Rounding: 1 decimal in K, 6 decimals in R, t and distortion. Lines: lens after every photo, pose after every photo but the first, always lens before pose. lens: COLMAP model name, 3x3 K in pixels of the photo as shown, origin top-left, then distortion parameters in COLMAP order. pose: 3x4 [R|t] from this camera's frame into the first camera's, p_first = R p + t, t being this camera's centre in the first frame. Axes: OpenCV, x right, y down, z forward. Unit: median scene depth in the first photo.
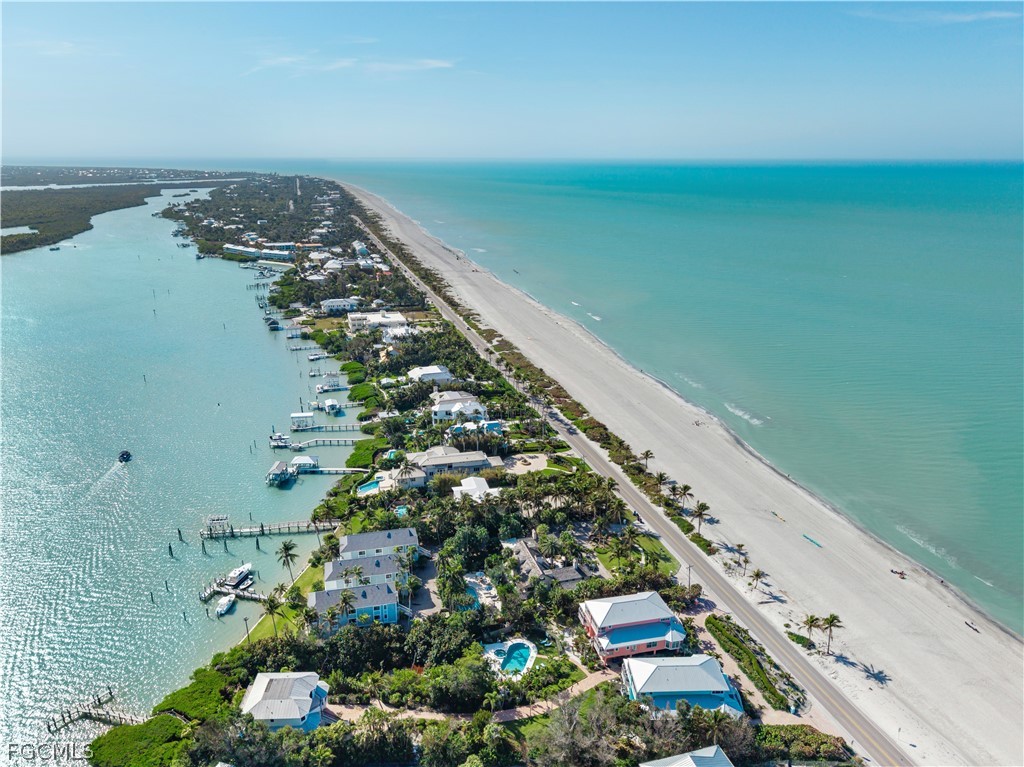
lens RADIAL K [[700.9, 0, 512.0], [0, 700.9, 383.5], [0, 0, 1]] dist [0.008943, -0.007404]
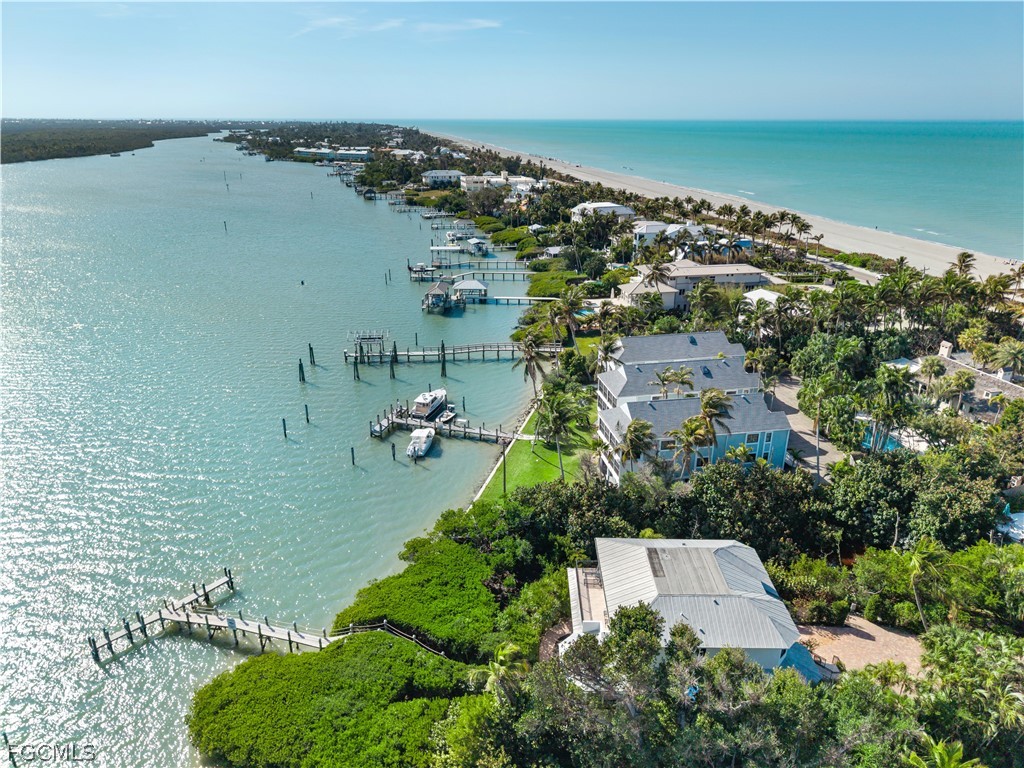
lens RADIAL K [[700.9, 0, 512.0], [0, 700.9, 384.0], [0, 0, 1]] dist [0.008943, -0.007404]
pose [[0.997501, 0.006979, -0.070310, -0.341873], [-0.003009, 0.998403, 0.056414, 0.271900], [0.070591, -0.056062, 0.995929, 0.543415]]
